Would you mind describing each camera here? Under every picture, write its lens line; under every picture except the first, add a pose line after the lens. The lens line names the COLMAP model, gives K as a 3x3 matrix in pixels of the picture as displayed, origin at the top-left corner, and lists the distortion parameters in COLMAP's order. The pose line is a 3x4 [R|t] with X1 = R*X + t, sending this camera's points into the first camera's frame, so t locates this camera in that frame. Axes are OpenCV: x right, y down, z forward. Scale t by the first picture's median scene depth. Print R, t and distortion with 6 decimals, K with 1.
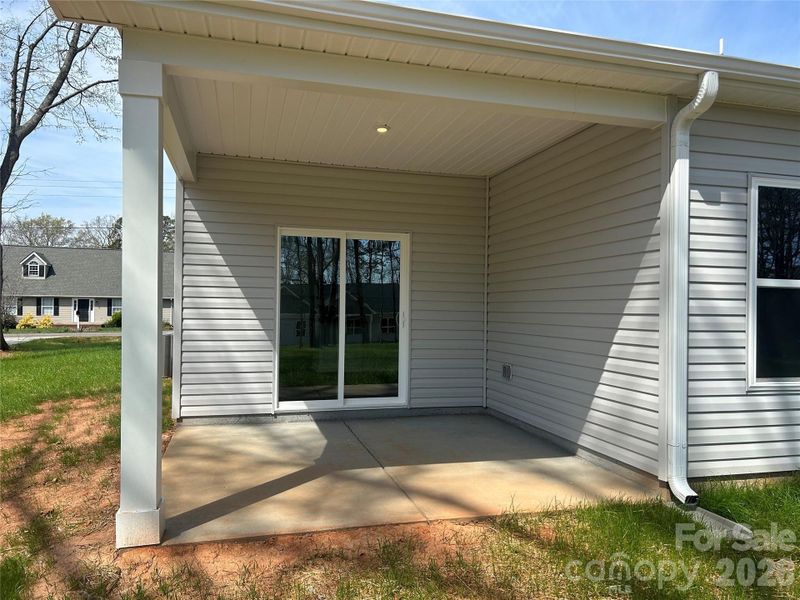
lens RADIAL K [[603.3, 0, 429.4], [0, 603.3, 309.5], [0, 0, 1]] dist [0.082256, -0.000989]
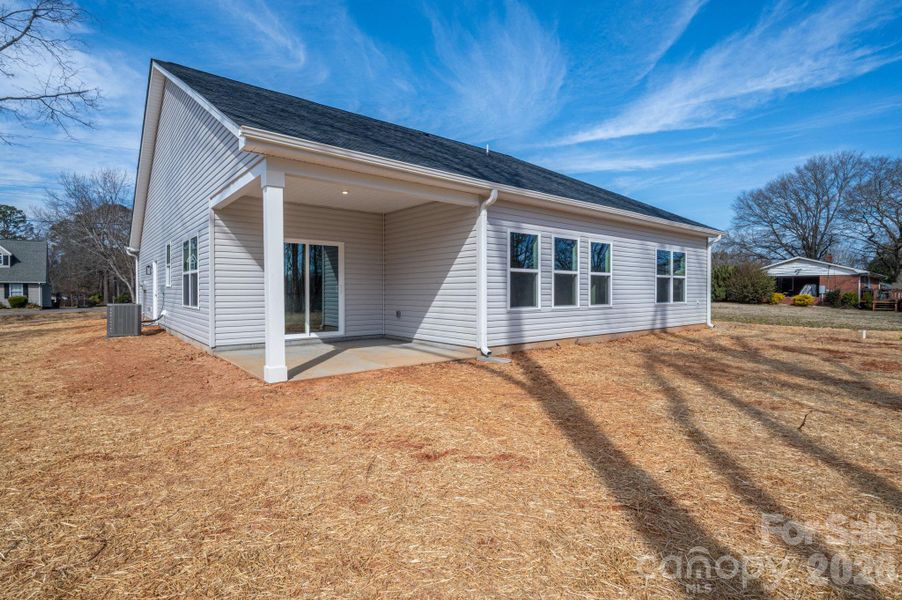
lens RADIAL K [[430.8, 0, 452.4], [0, 430.8, 295.2], [0, 0, 1]] dist [0.002733, 0.000401]
pose [[0.927045, -0.016593, 0.374582, -0.223696], [0.013025, 0.999843, 0.012055, 0.024831], [-0.374723, -0.006296, 0.927115, -0.352071]]
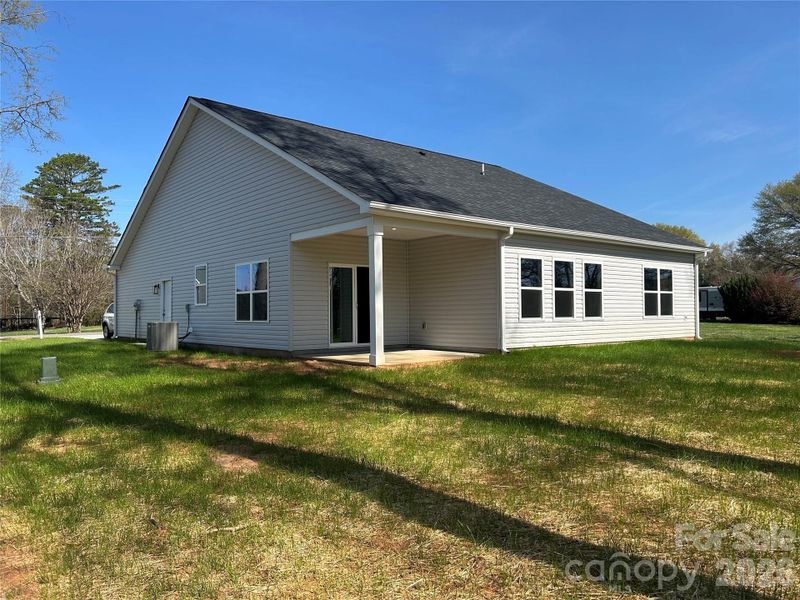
lens RADIAL K [[603.3, 0, 406.4], [0, 603.3, 298.6], [0, 0, 1]] dist [0.082256, -0.000989]
pose [[0.914682, -0.010871, 0.404029, -0.844289], [0.021879, 0.999504, -0.022637, 0.045900], [-0.403582, 0.029546, 0.914466, -1.066053]]
